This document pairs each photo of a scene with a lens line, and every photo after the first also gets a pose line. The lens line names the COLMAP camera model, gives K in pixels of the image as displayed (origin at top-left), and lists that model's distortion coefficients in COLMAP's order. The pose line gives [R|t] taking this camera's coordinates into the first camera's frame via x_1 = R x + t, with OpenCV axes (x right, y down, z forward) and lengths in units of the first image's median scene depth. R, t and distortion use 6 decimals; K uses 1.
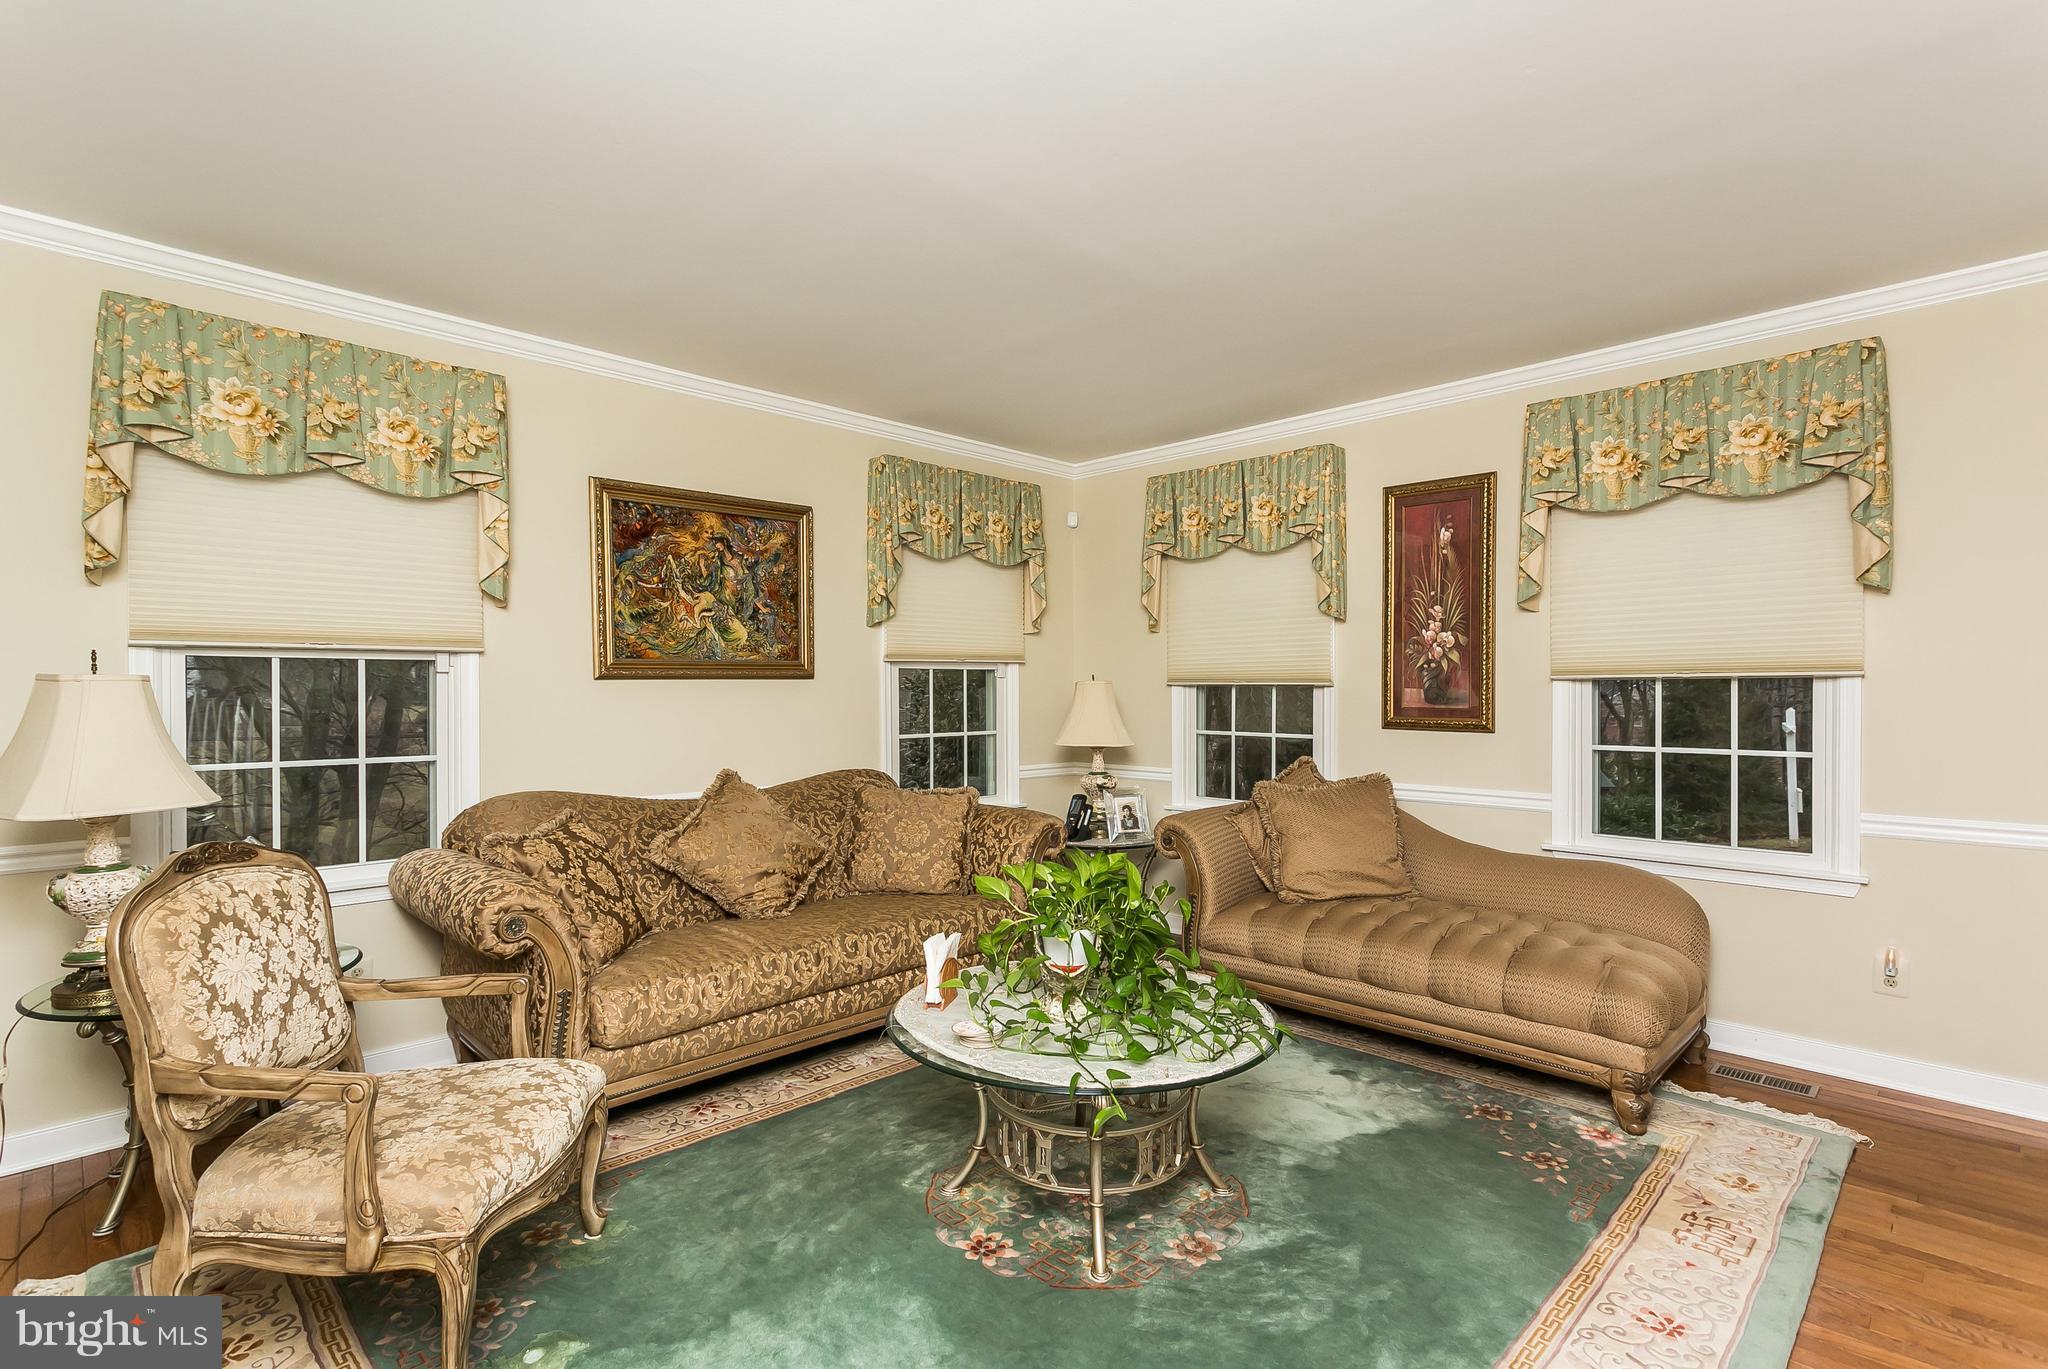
lens RADIAL K [[967.2, 0, 1024.0], [0, 967.2, 684.5], [0, 0, 1]] dist [0.000387, -0.000043]
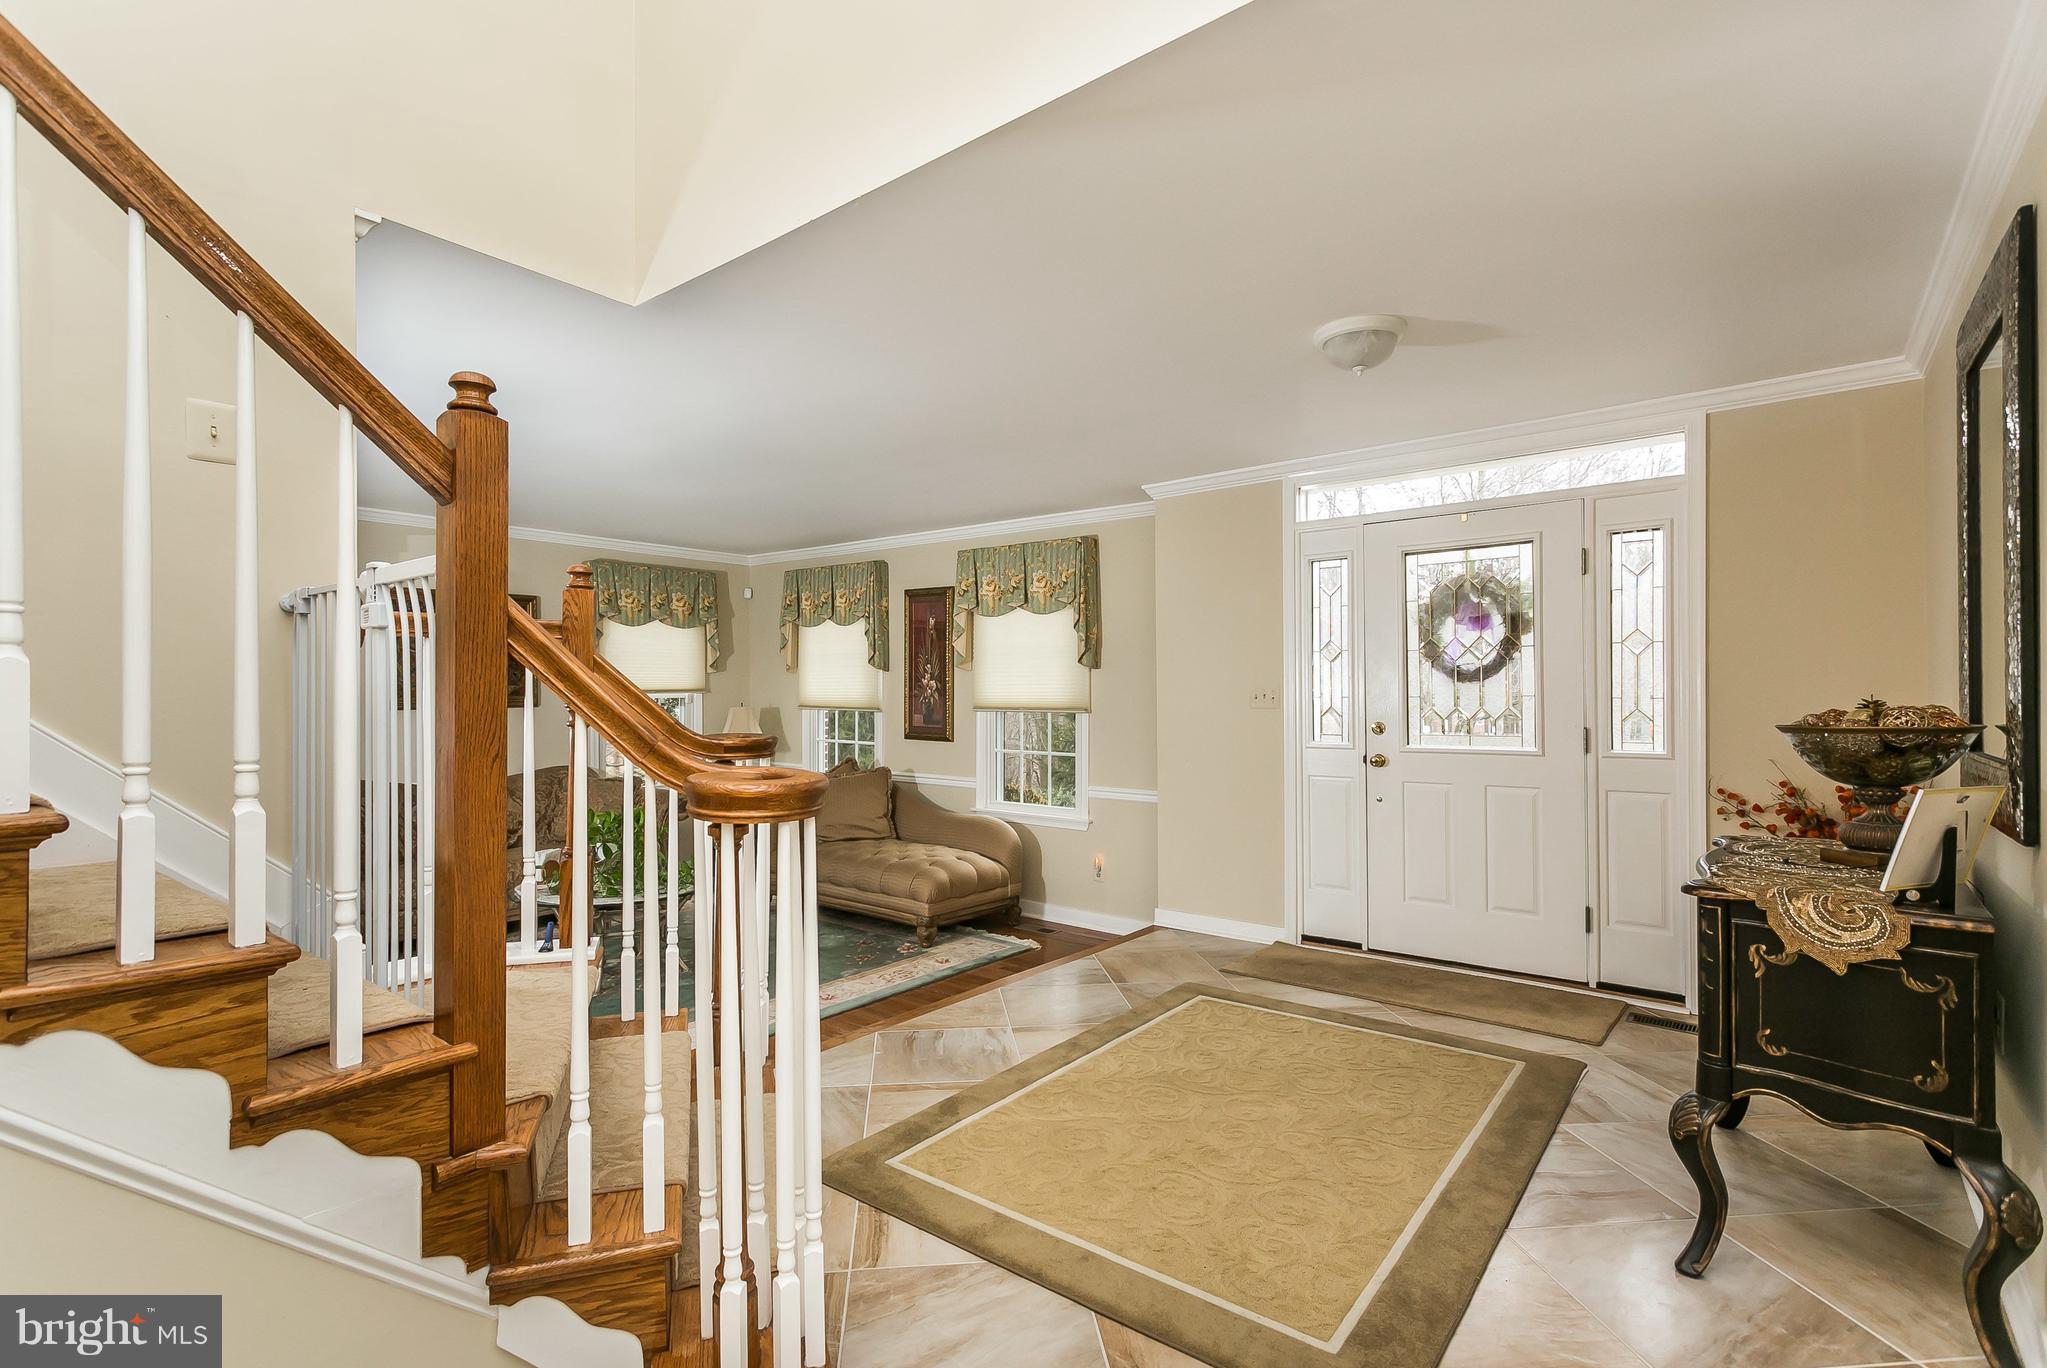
lens RADIAL K [[966.7, 0, 1023.5], [0, 966.7, 684.0], [0, 0, 1]] dist [0.000387, -0.000043]
pose [[0.994420, 0.002507, 0.105465, 0.444592], [-0.002674, 0.999995, 0.001442, -0.054746], [-0.105461, -0.001716, 0.994422, -0.700565]]
